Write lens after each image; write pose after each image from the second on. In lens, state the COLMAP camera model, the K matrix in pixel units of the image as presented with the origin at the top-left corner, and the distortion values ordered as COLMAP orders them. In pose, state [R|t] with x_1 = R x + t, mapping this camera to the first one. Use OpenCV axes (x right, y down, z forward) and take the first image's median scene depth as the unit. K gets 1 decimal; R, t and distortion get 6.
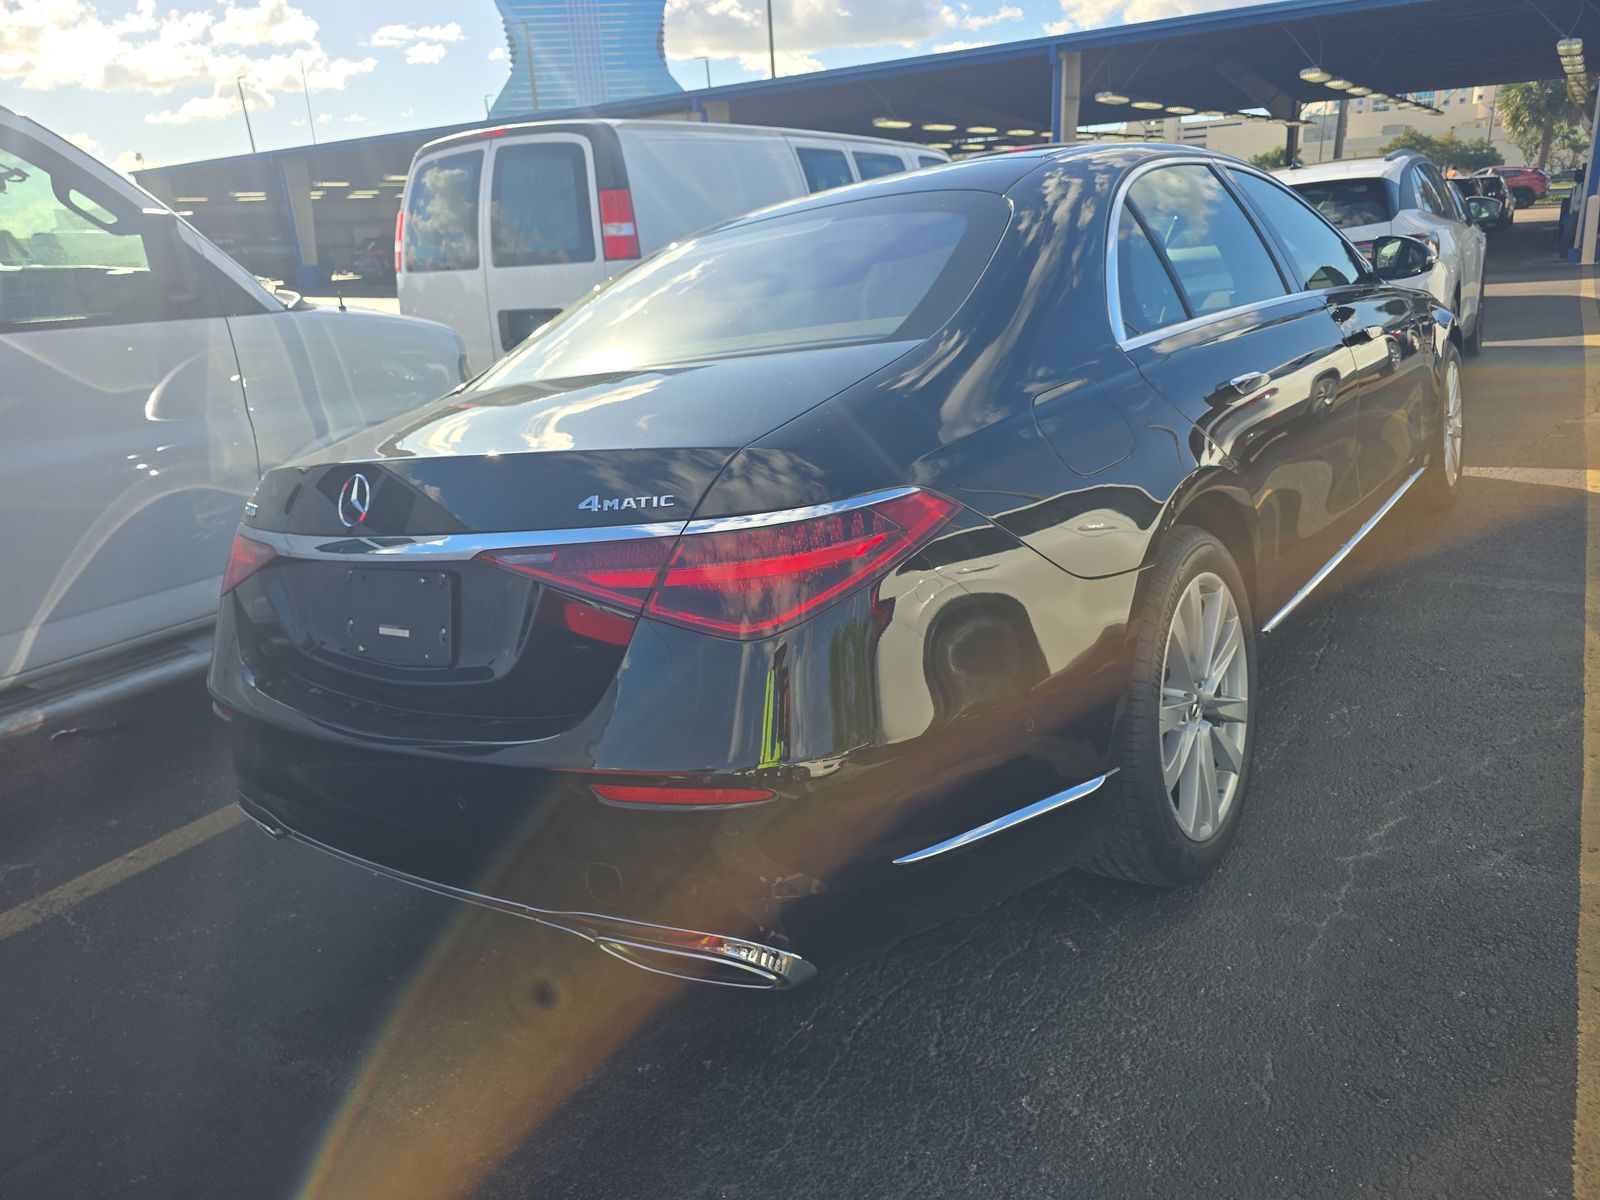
lens RADIAL K [[1057.9, 0, 797.0], [0, 1057.9, 592.0], [0, 0, 1]] dist [0.021043, -0.026390]
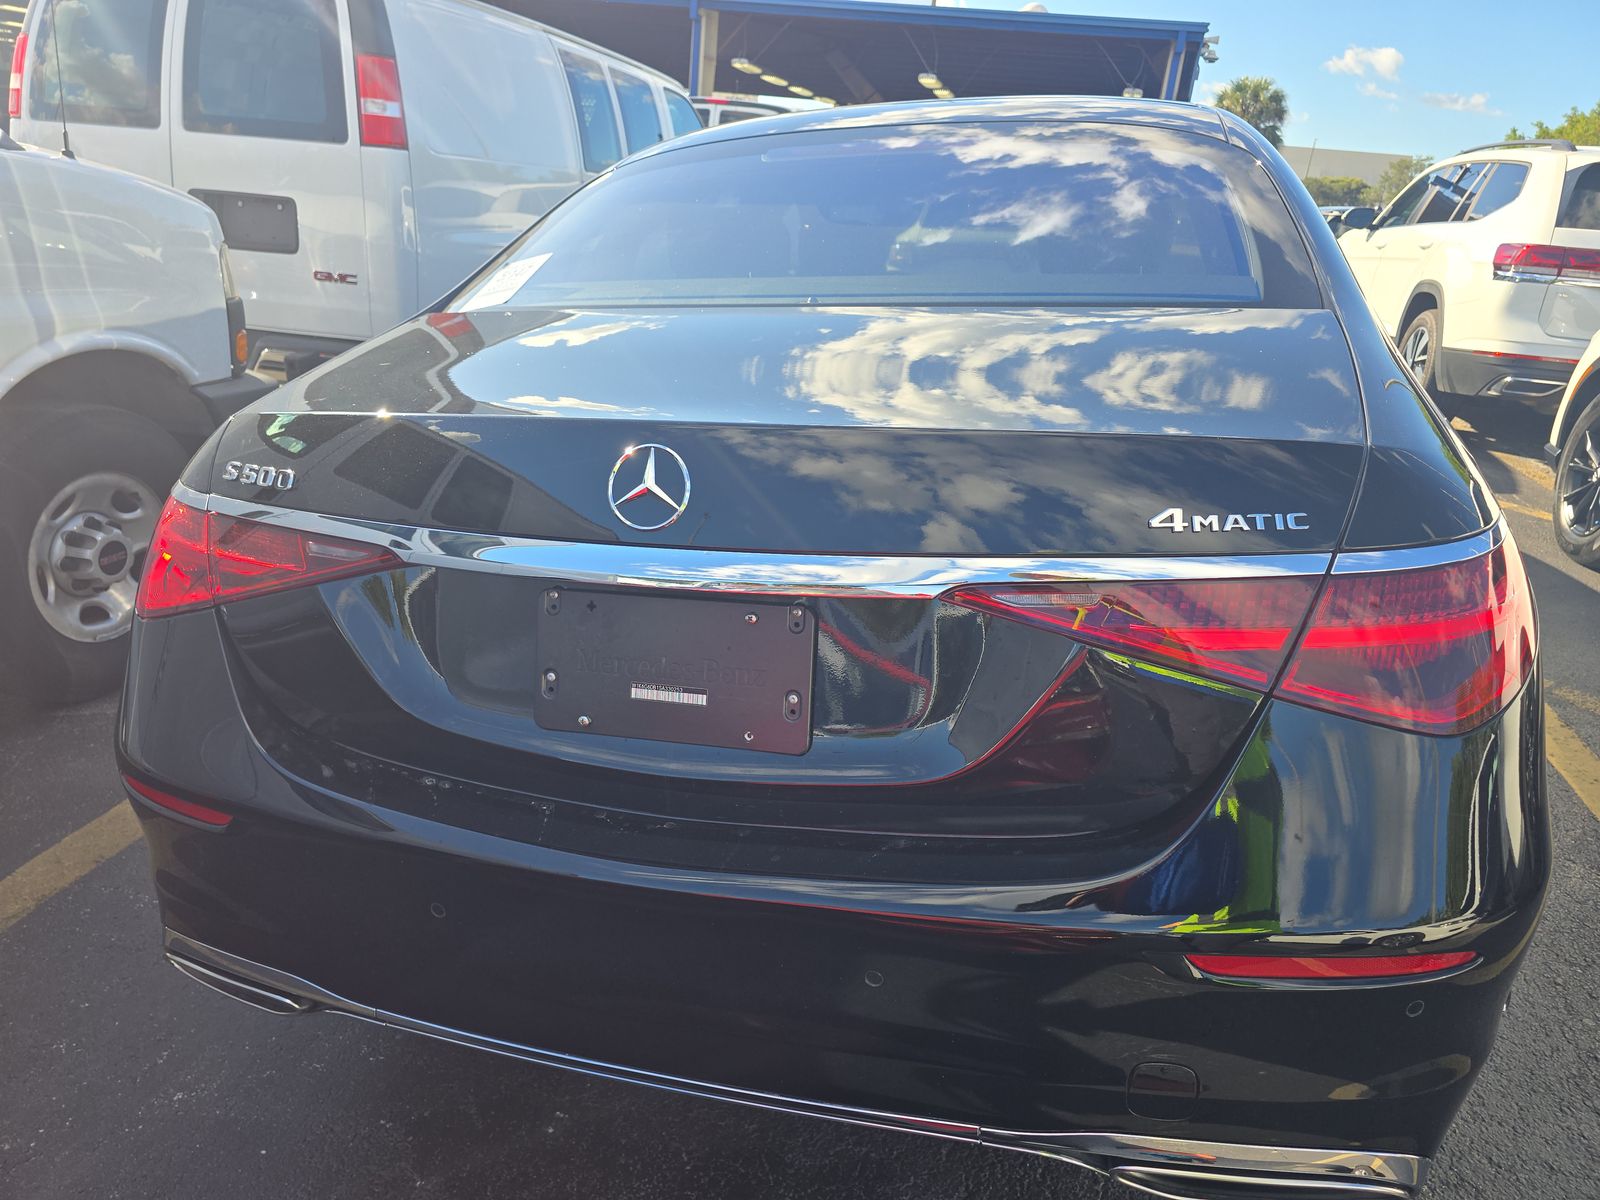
lens RADIAL K [[1057.9, 0, 797.0], [0, 1057.9, 592.0], [0, 0, 1]] dist [0.021043, -0.026390]
pose [[0.921967, 0.005091, 0.387234, -0.188045], [-0.020587, 0.999144, 0.035878, -0.016242], [-0.386720, -0.041050, 0.921283, 0.136096]]
